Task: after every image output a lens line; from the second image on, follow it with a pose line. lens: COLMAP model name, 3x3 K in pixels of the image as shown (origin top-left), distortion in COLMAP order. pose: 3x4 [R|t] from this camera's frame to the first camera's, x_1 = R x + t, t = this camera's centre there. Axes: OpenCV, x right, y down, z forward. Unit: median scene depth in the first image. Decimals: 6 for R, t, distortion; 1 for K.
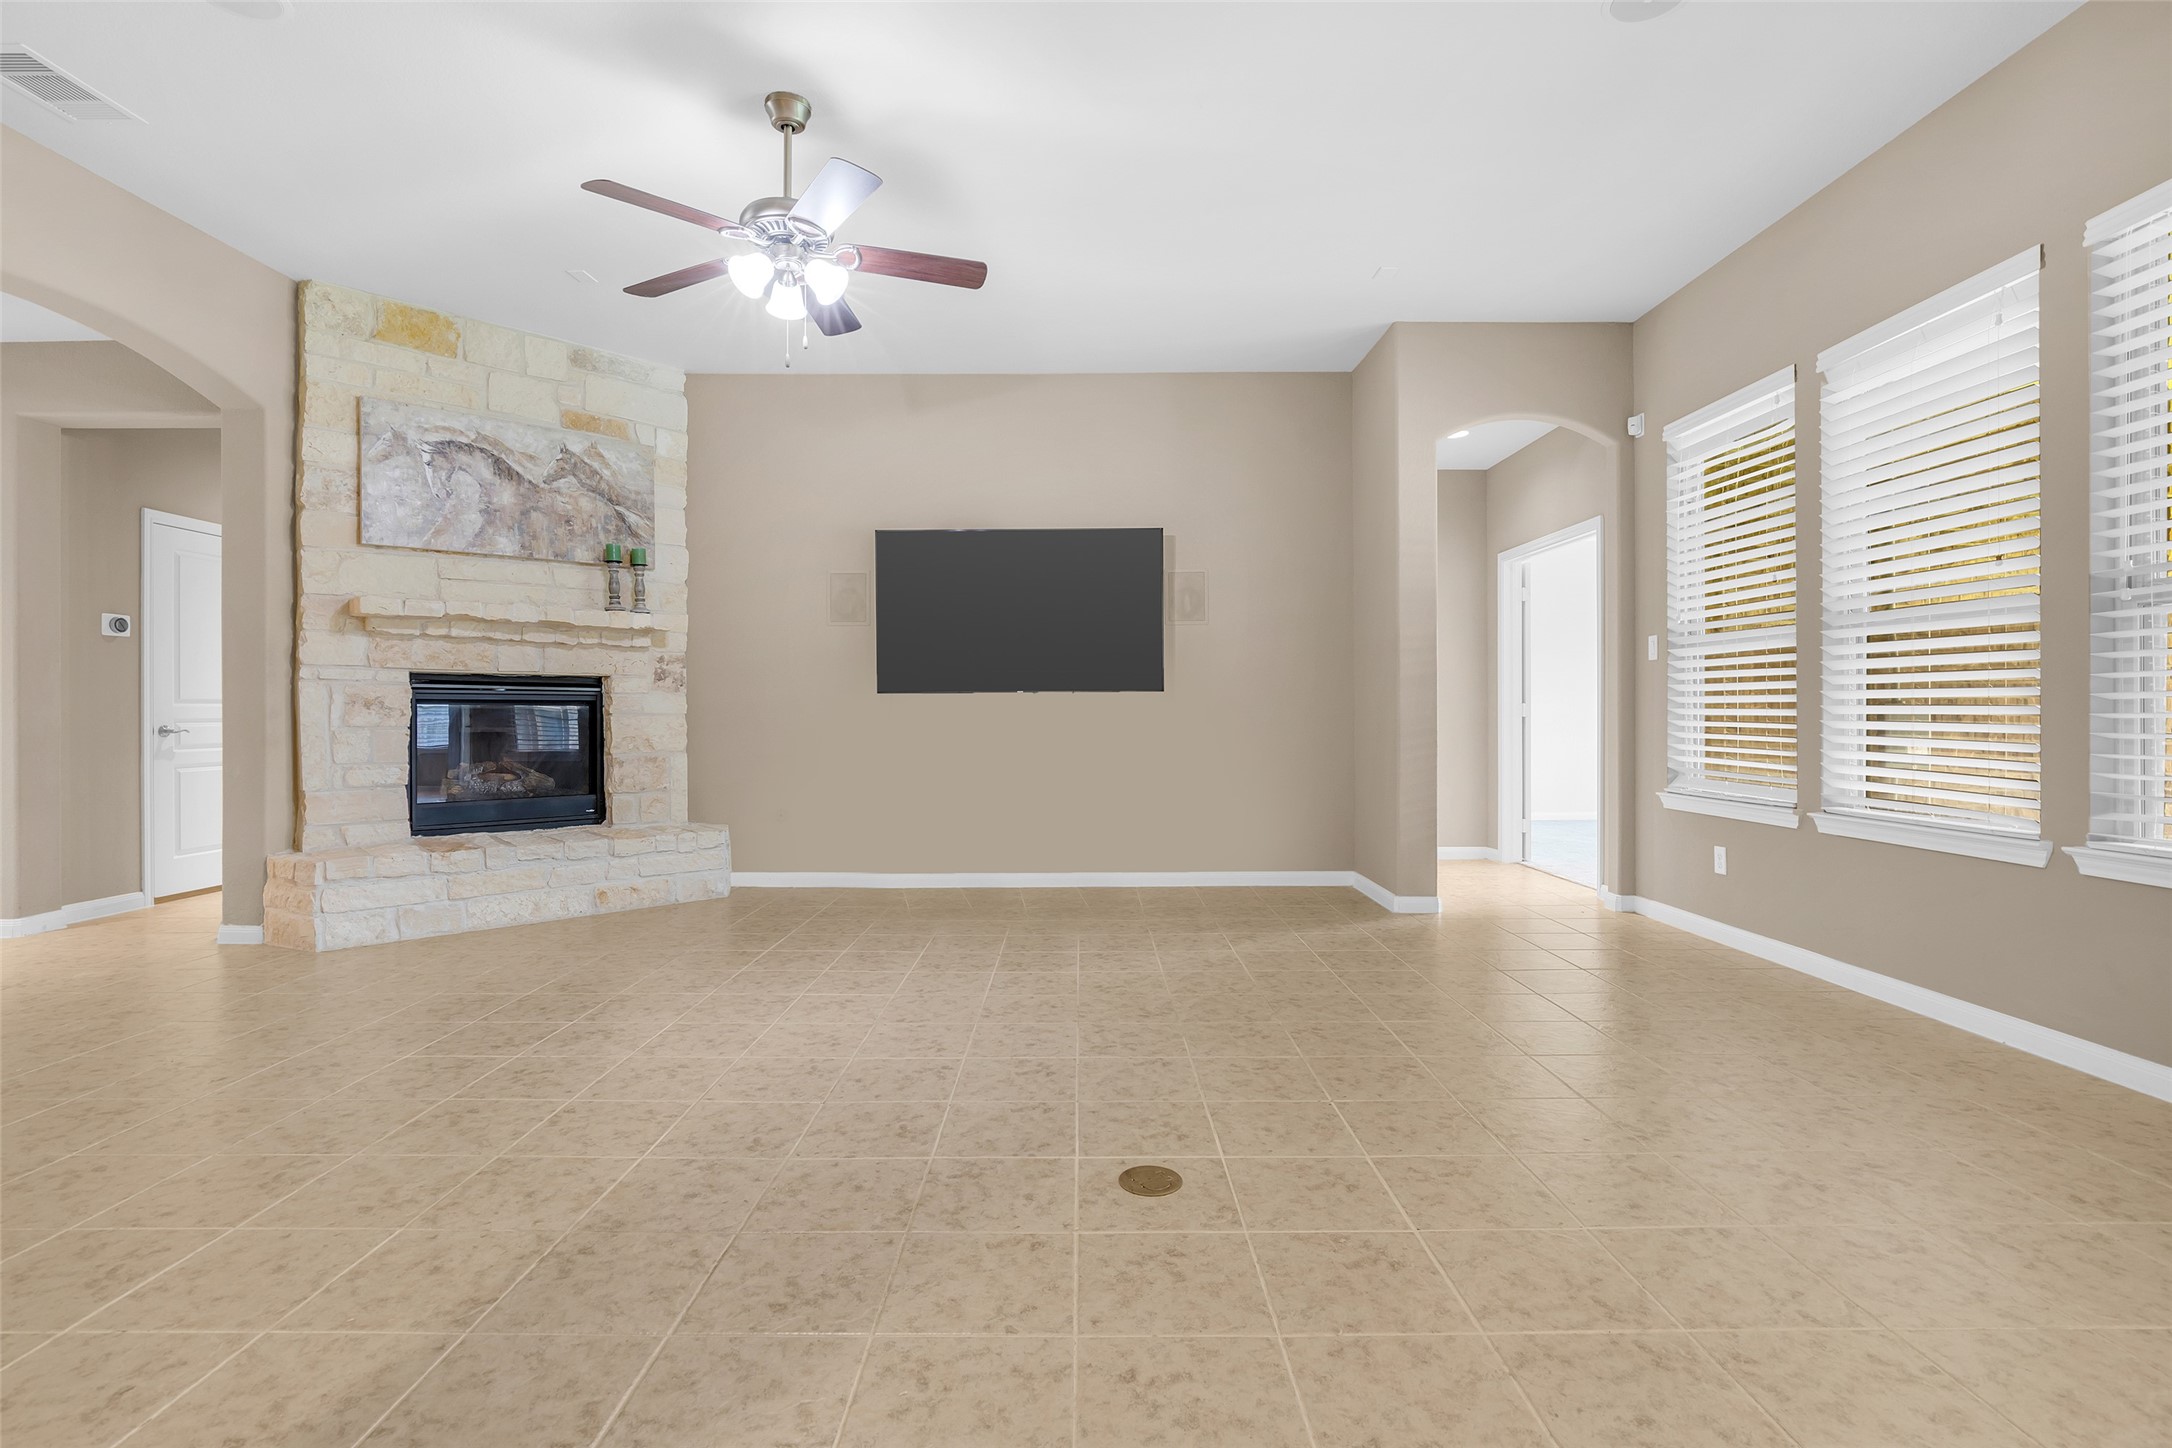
lens RADIAL K [[1000.3, 0, 1090.7], [0, 1000.3, 709.4], [0, 0, 1]] dist [-0.013167, 0.002306]
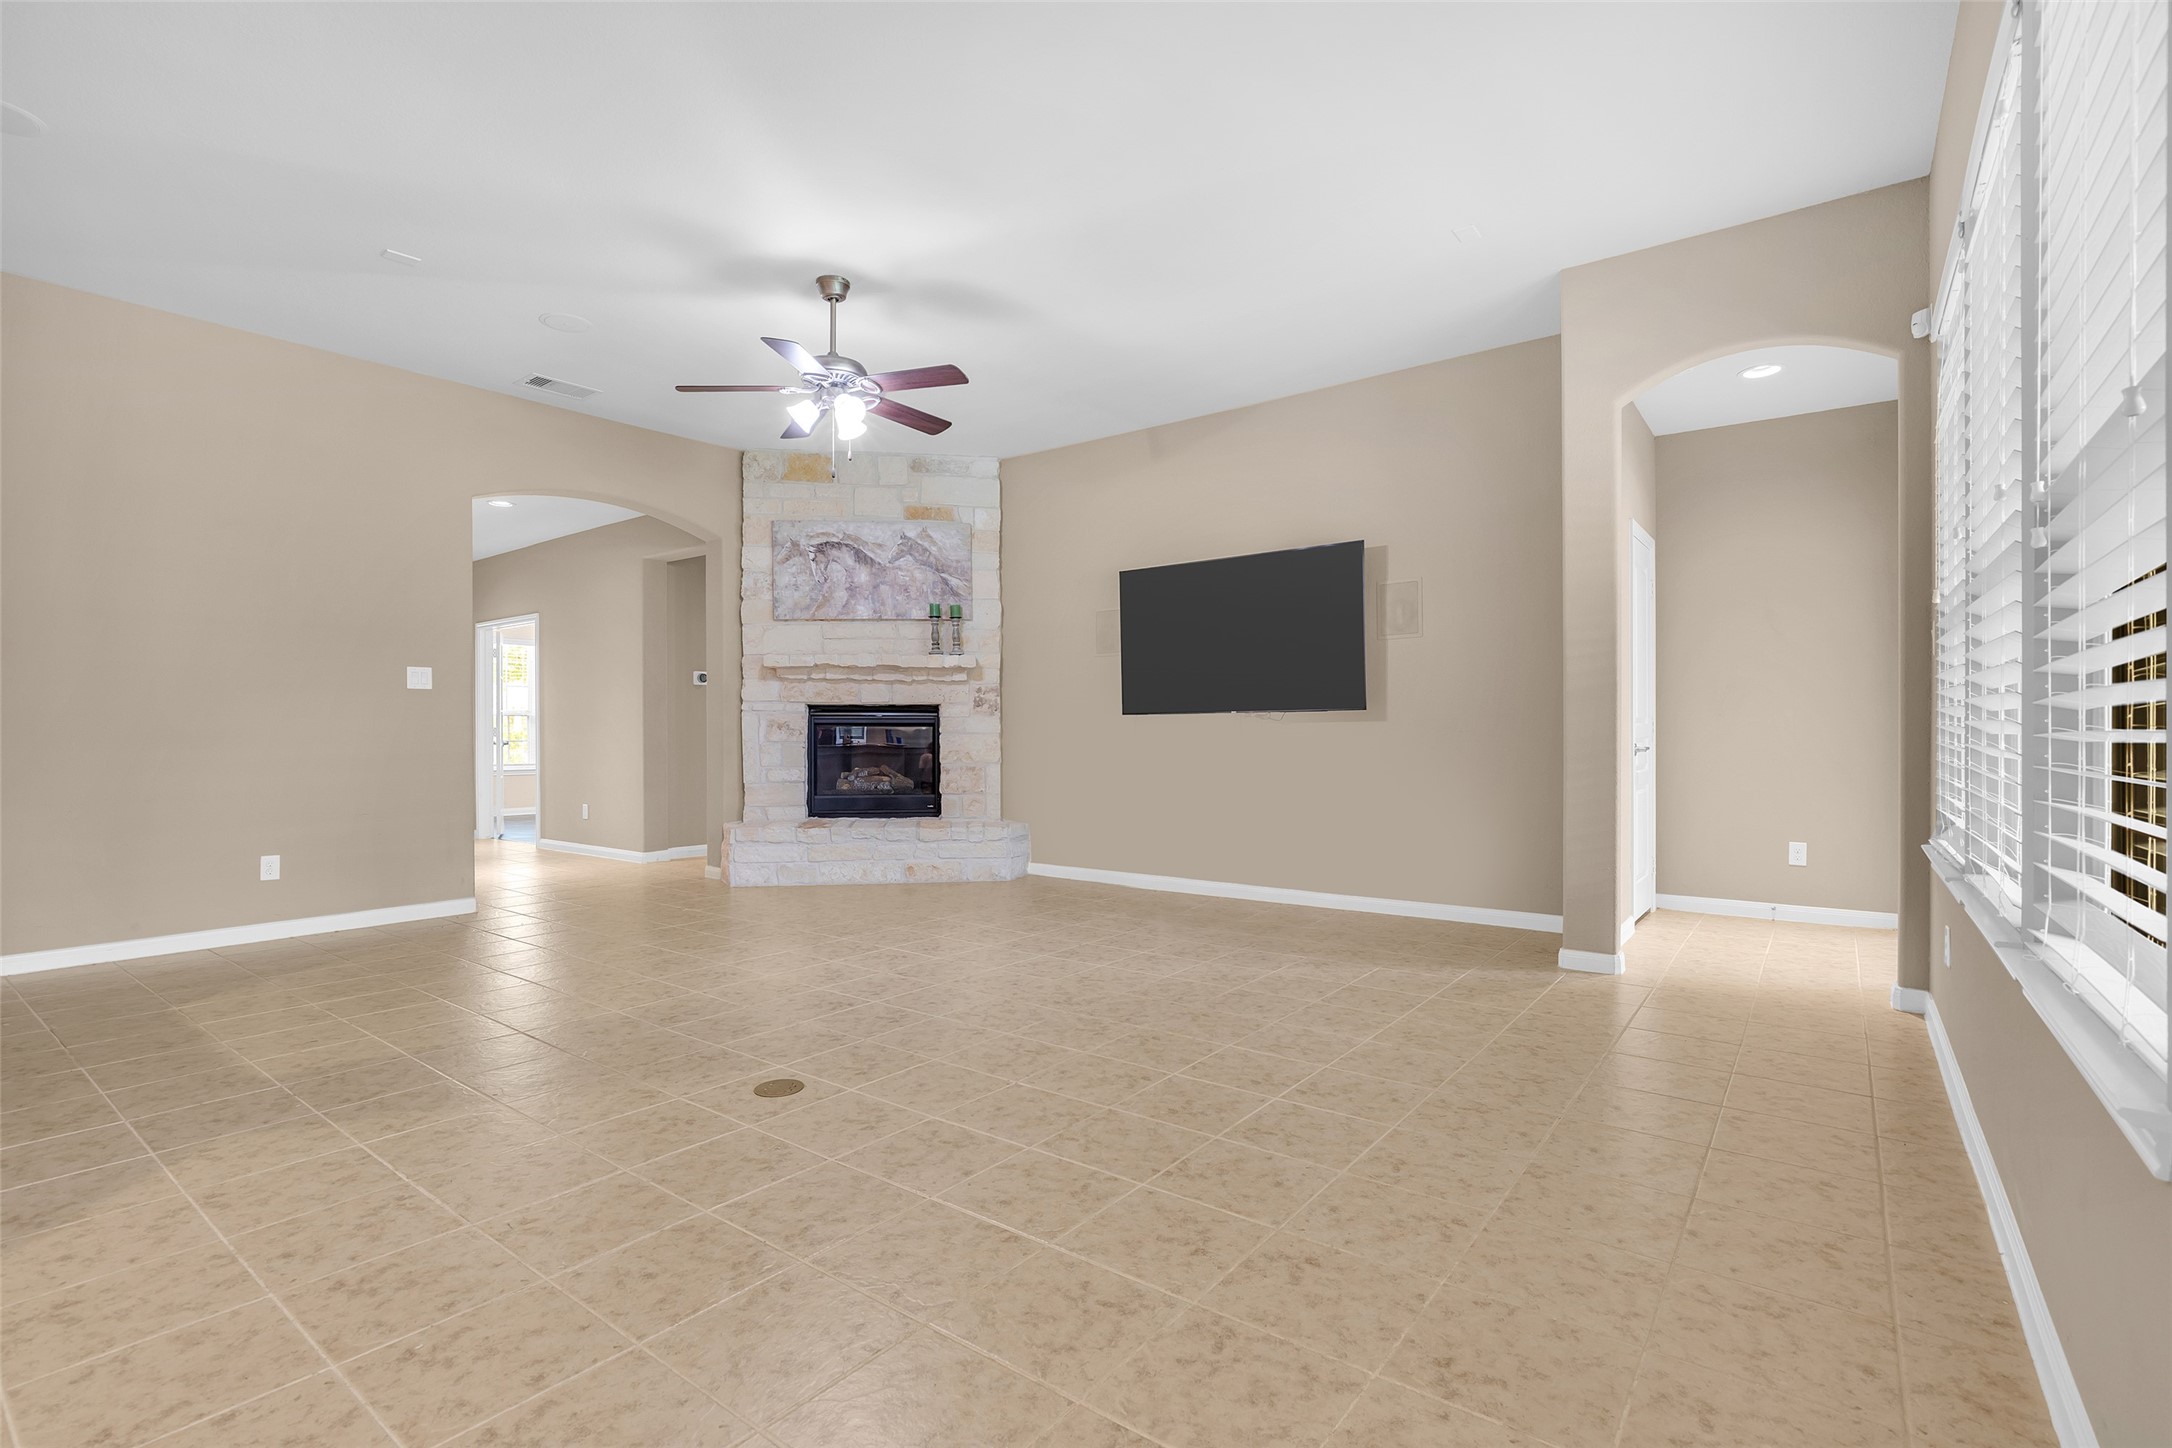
lens RADIAL K [[1000.3, 0, 1098.8], [0, 1000.3, 735.3], [0, 0, 1]] dist [-0.013167, 0.002306]
pose [[0.796040, 0.002225, -0.605240, 0.532873], [0.003123, 0.999965, 0.007784, -0.002305], [0.605236, -0.008087, 0.796005, 0.091574]]
